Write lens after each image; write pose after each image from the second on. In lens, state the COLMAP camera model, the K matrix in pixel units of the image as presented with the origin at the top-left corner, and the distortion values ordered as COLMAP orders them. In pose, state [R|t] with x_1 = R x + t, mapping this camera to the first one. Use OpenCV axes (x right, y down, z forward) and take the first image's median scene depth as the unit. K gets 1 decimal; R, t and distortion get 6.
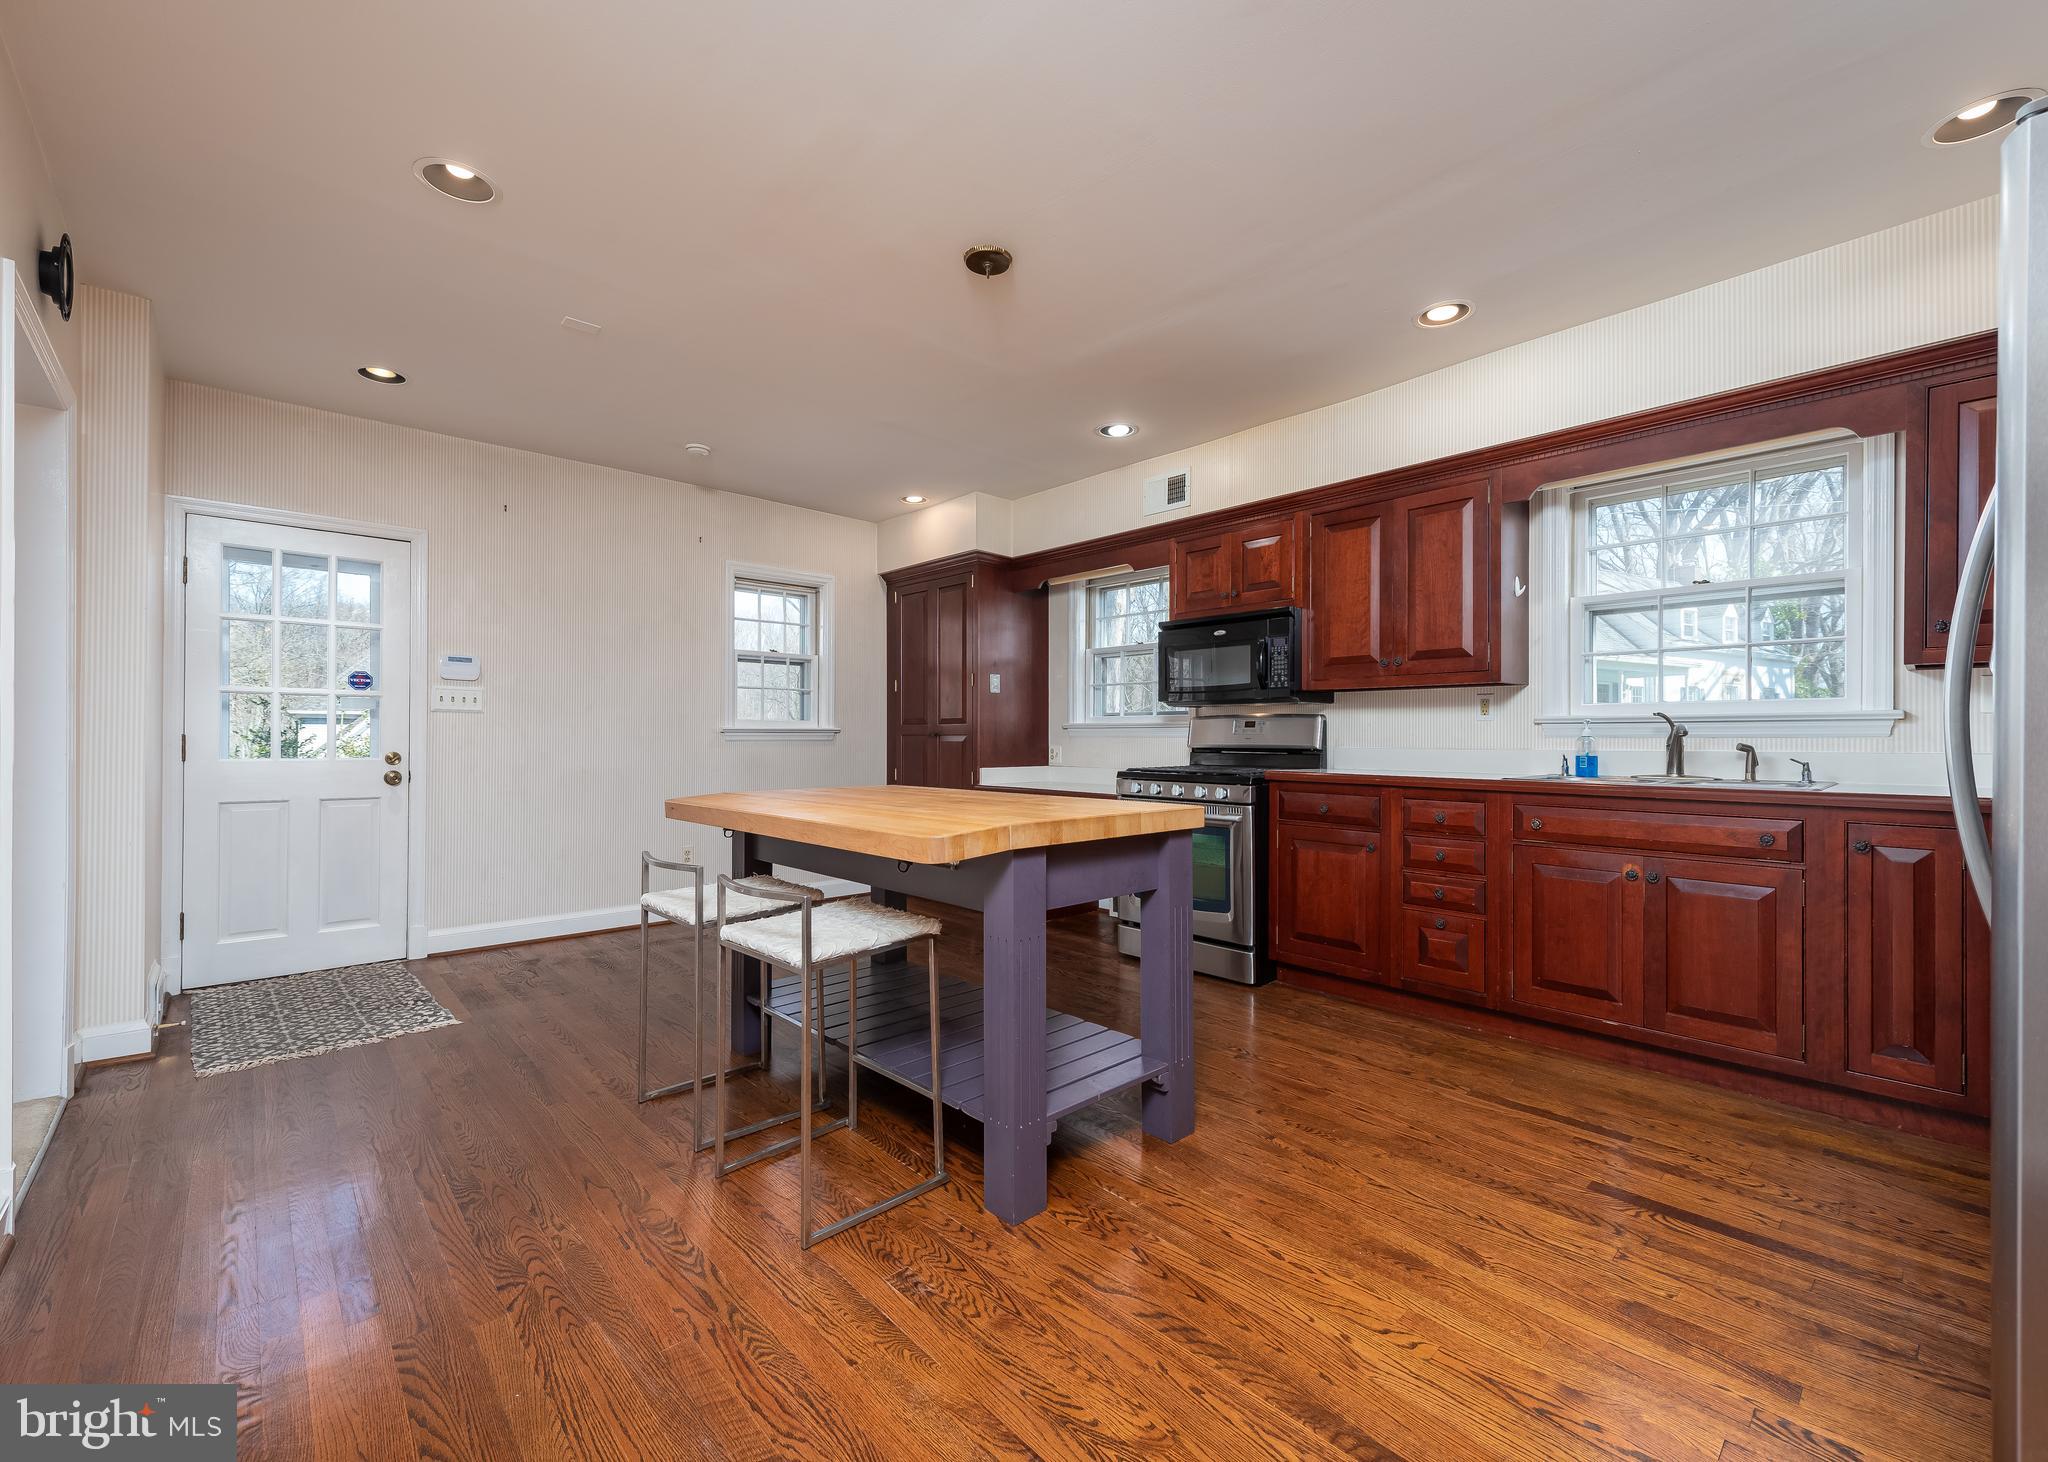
lens RADIAL K [[863.2, 0, 1032.1], [0, 863.2, 732.3], [0, 0, 1]] dist [0.002710, 0.000074]
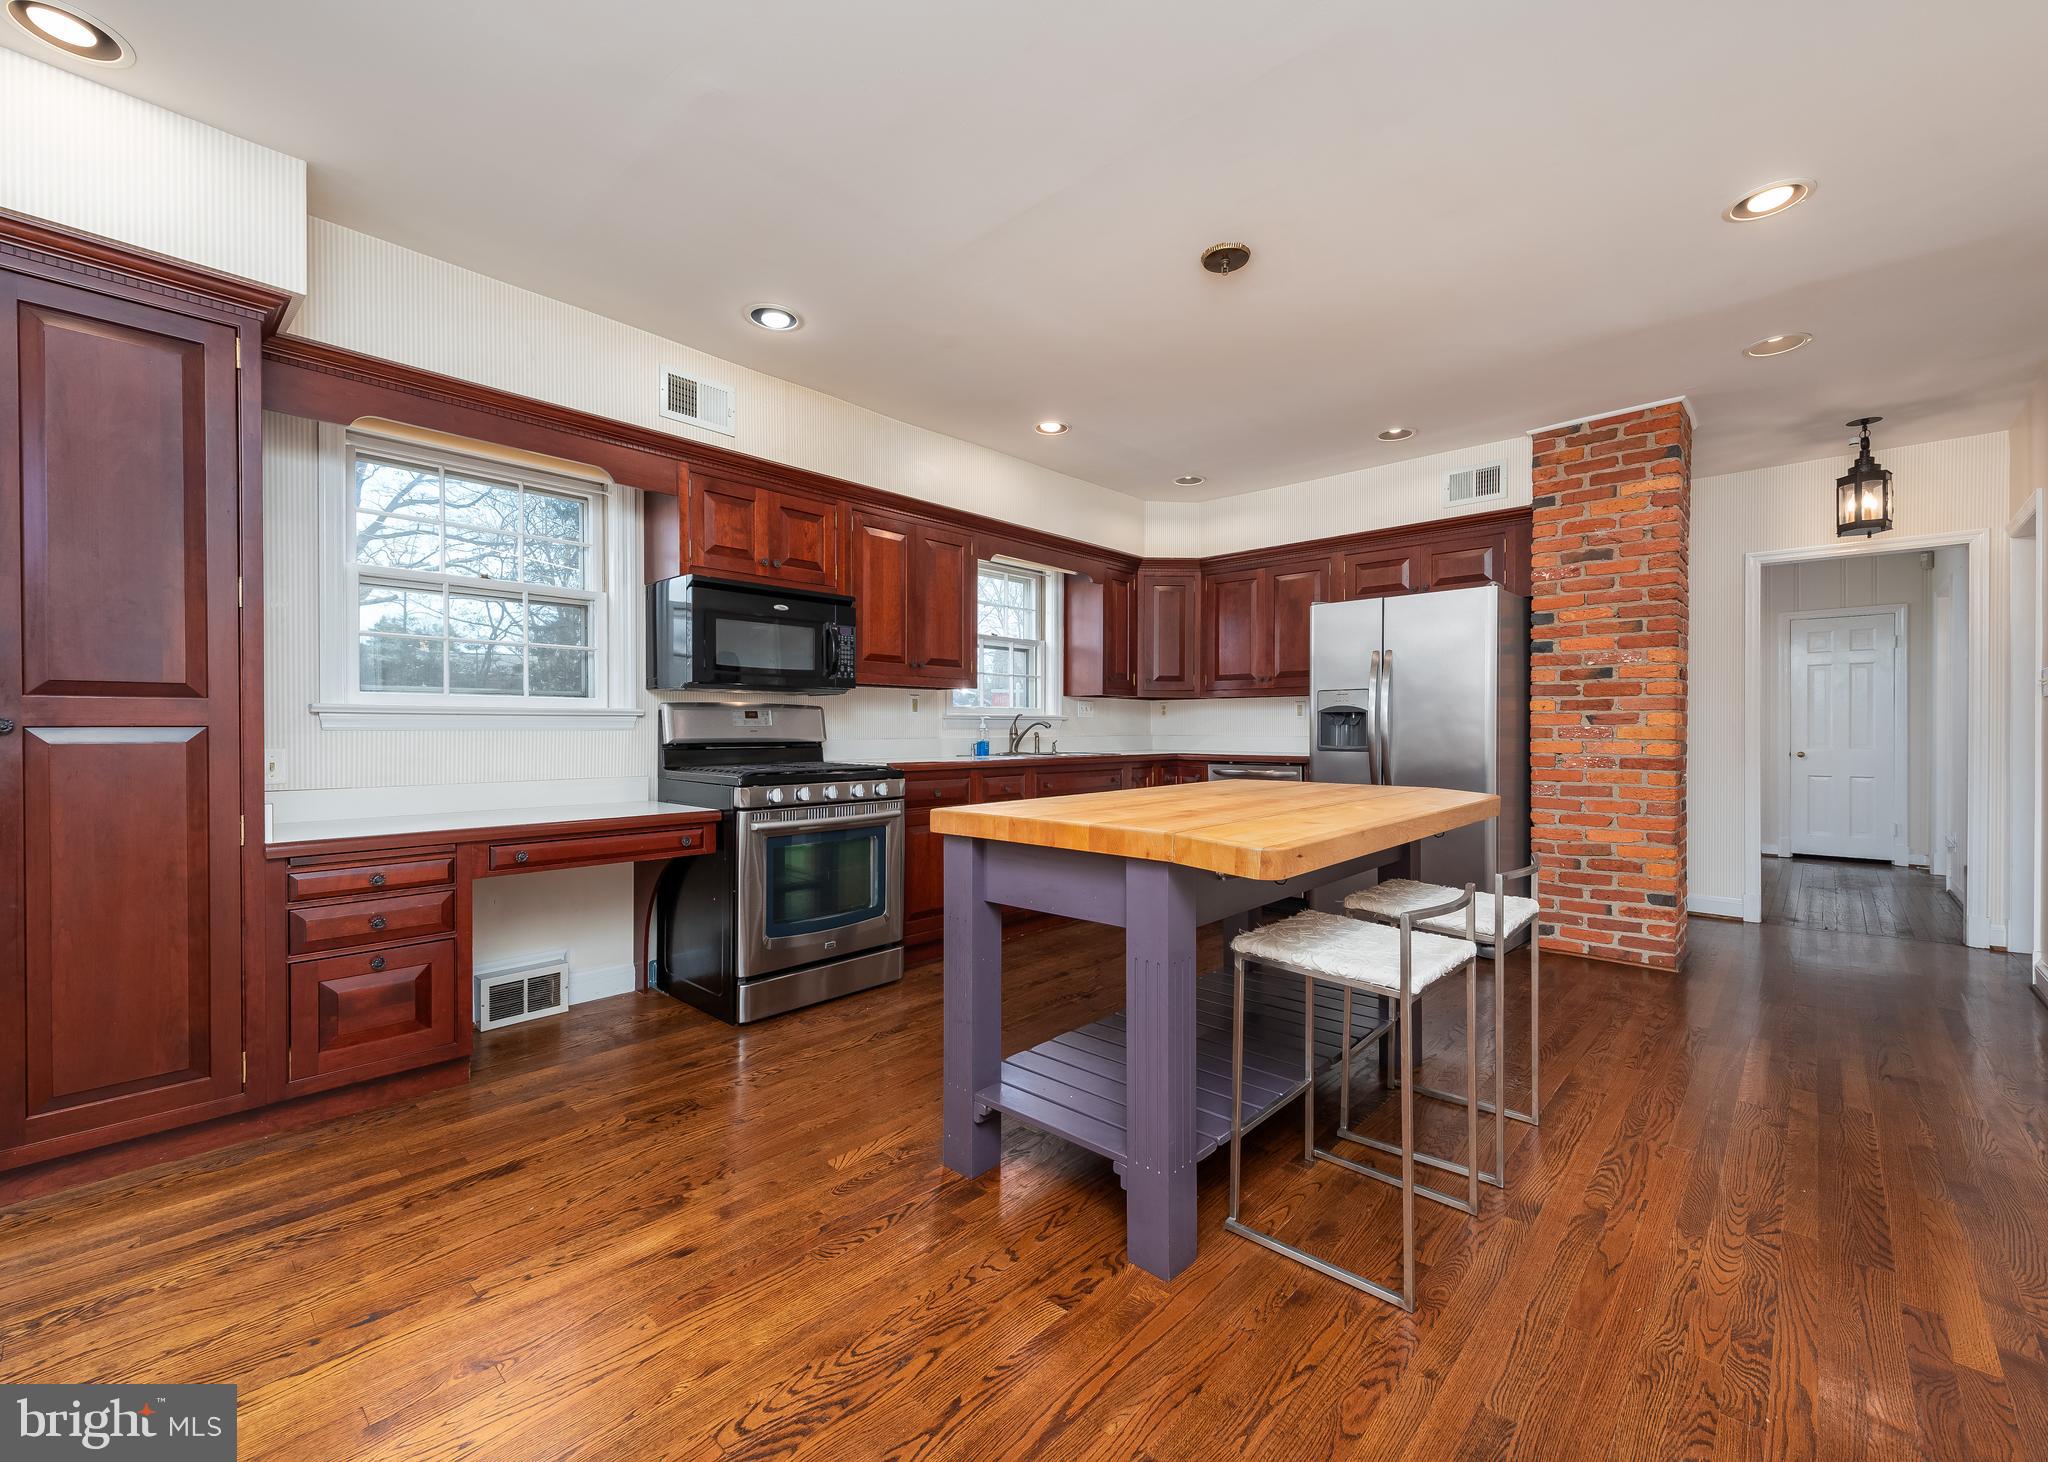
lens RADIAL K [[834.5, 0, 1029.5], [0, 834.5, 772.6], [0, 0, 1]] dist [0.001920, 0.000231]
pose [[-0.063415, -0.052983, 0.996580, -0.665871], [-0.004901, 0.998594, 0.052778, 0.002837], [-0.997975, -0.001537, -0.063585, 0.852944]]
